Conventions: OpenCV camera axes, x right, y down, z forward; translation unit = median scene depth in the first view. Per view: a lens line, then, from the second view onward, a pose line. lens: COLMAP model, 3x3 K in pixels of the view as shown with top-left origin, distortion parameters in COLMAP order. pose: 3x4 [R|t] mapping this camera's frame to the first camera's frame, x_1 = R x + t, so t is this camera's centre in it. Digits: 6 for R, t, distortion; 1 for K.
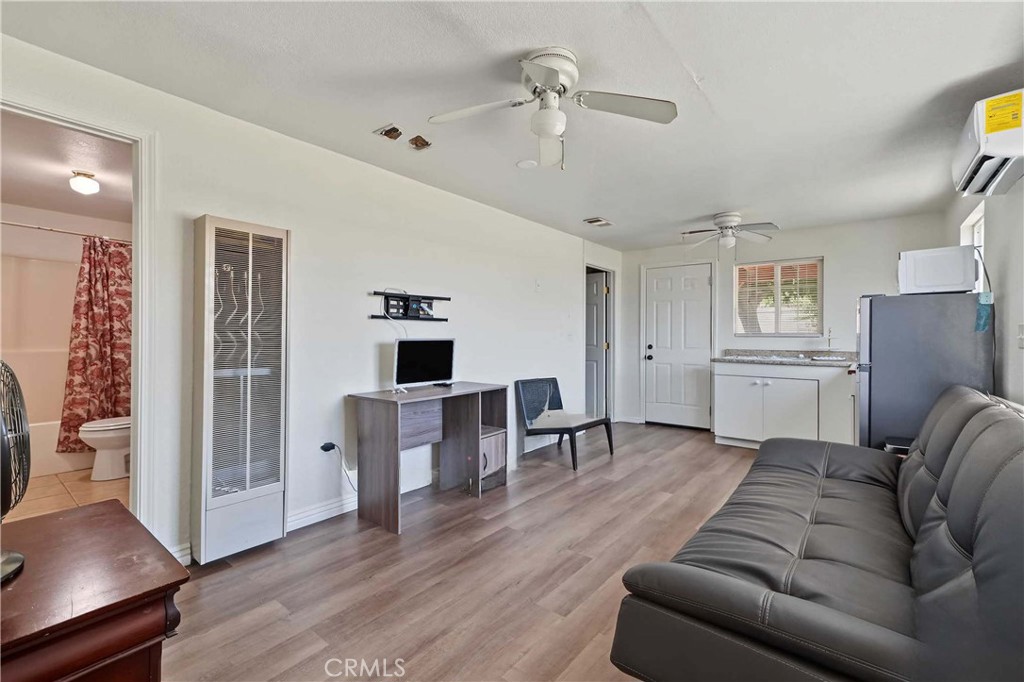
lens RADIAL K [[450.1, 0, 513.6], [0, 450.1, 334.2], [0, 0, 1]] dist [0.004198, 0.001211]
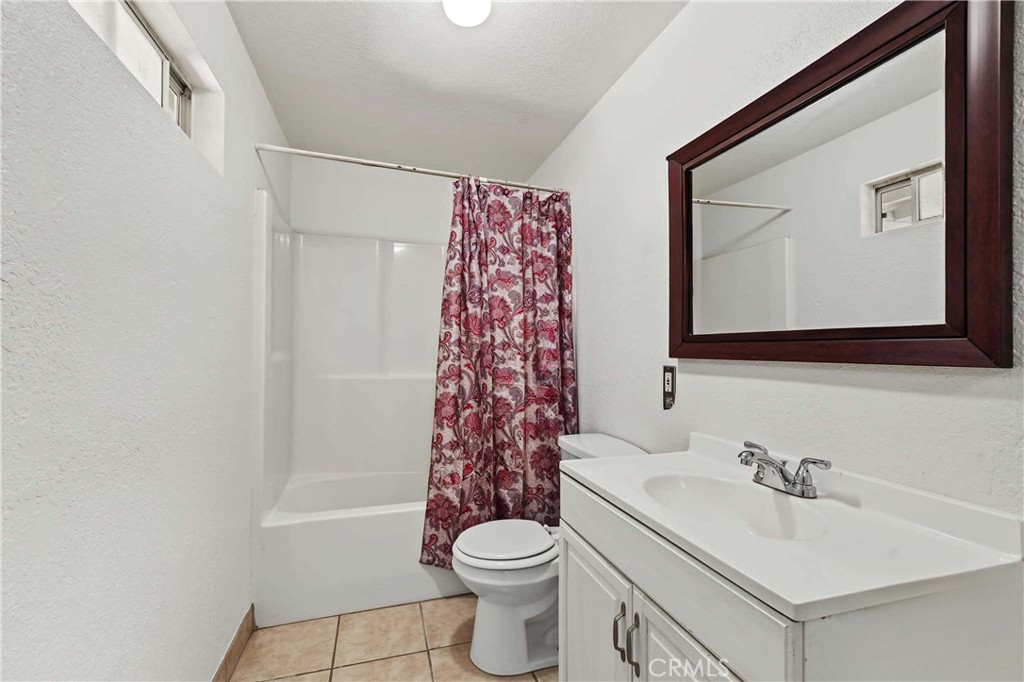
lens RADIAL K [[450.1, 0, 513.8], [0, 450.1, 344.2], [0, 0, 1]] dist [0.004198, 0.001211]
pose [[0.828695, -0.006935, -0.559657, -0.573762], [0.002126, 0.999955, -0.009244, -0.005078], [0.559696, 0.006471, 0.828673, 0.574855]]
